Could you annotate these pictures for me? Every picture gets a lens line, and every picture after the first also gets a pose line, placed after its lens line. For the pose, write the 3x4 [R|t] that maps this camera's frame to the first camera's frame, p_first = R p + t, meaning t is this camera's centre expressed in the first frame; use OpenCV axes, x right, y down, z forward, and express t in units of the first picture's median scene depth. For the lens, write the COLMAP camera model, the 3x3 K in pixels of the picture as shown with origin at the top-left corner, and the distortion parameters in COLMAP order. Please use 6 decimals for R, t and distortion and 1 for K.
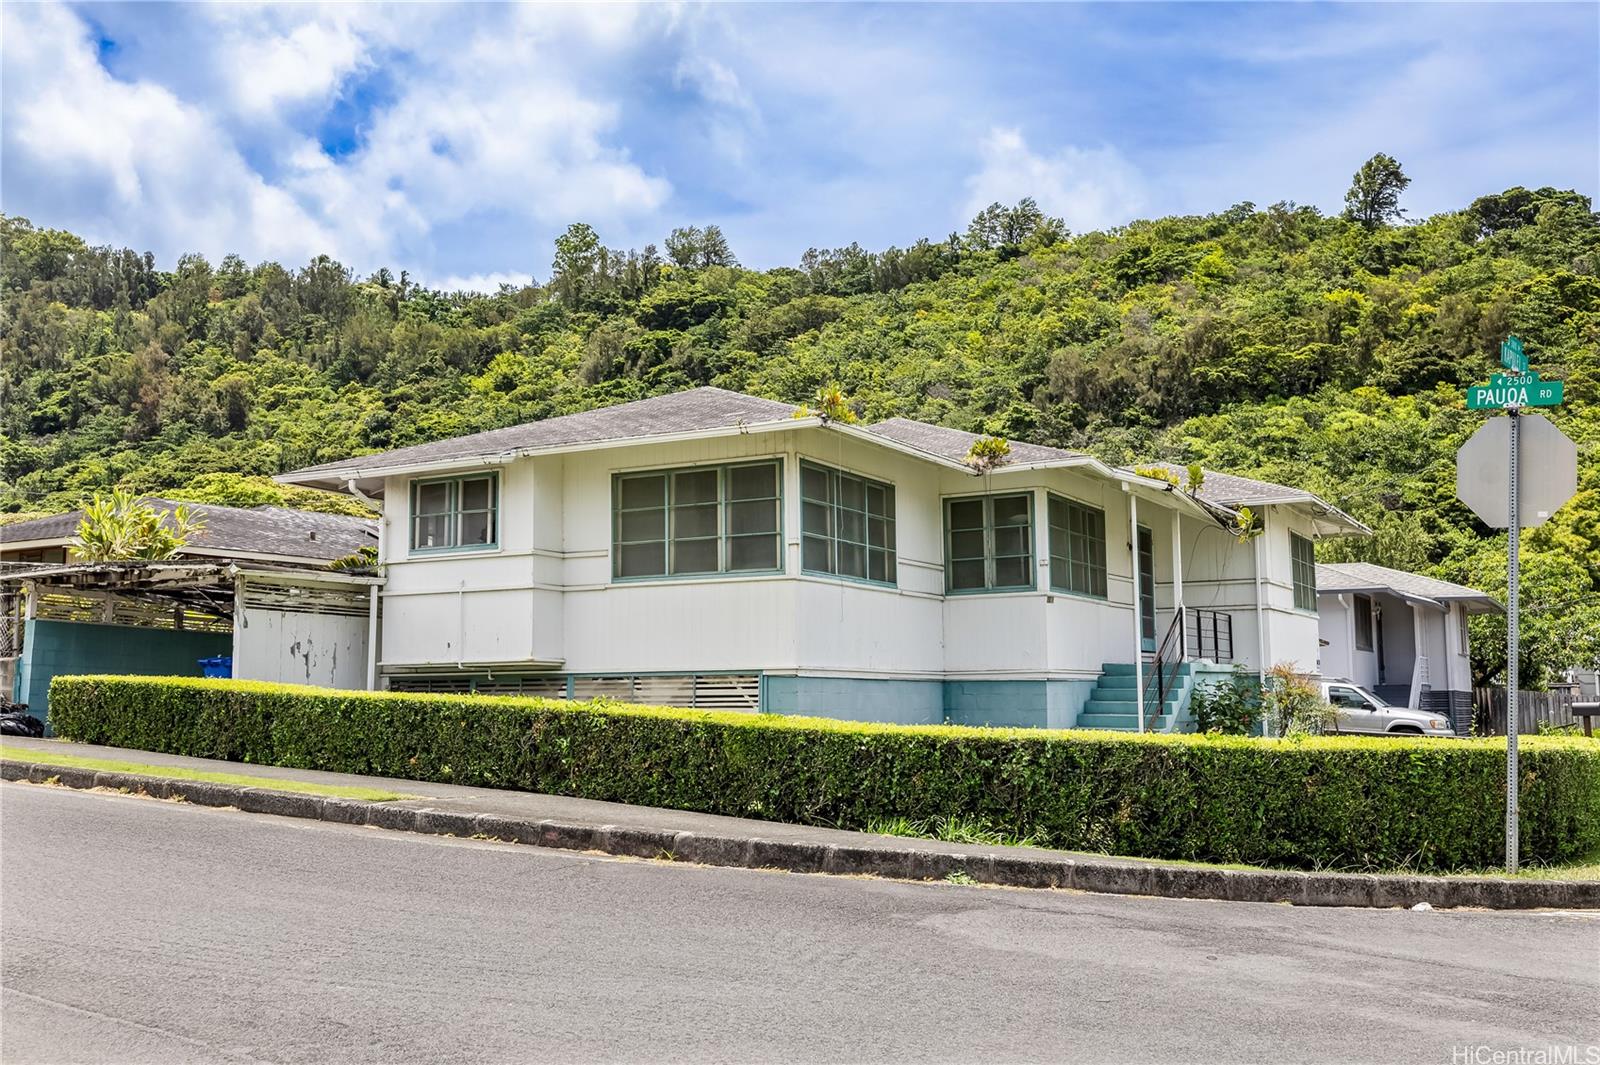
lens RADIAL K [[1513.6, 0, 804.0], [0, 1513.6, 534.7], [0, 0, 1]] dist [0.005162, 0.000000]
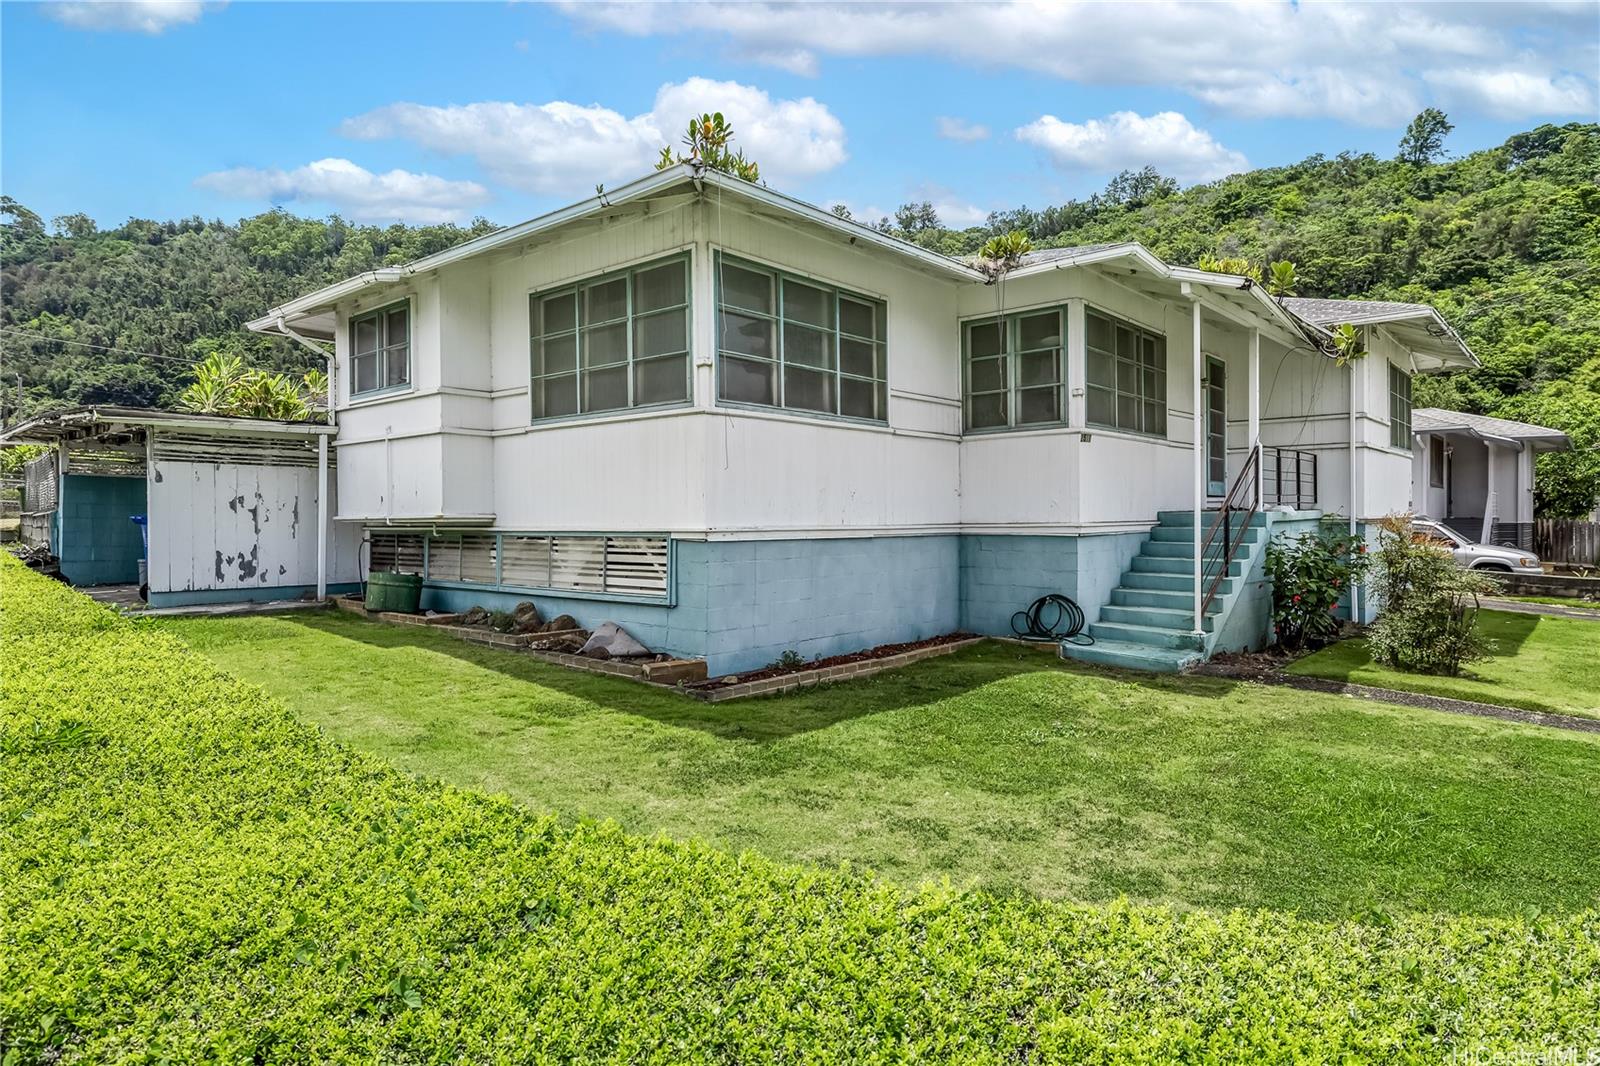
lens RADIAL K [[964.0, 0, 788.8], [0, 964.0, 532.1], [0, 0, 1]] dist [0.000296, 0.000490]
pose [[0.978786, 0.002476, -0.204868, 0.095193], [0.023036, 0.992257, 0.122049, 0.022085], [0.203584, -0.124179, 0.971150, 0.384416]]
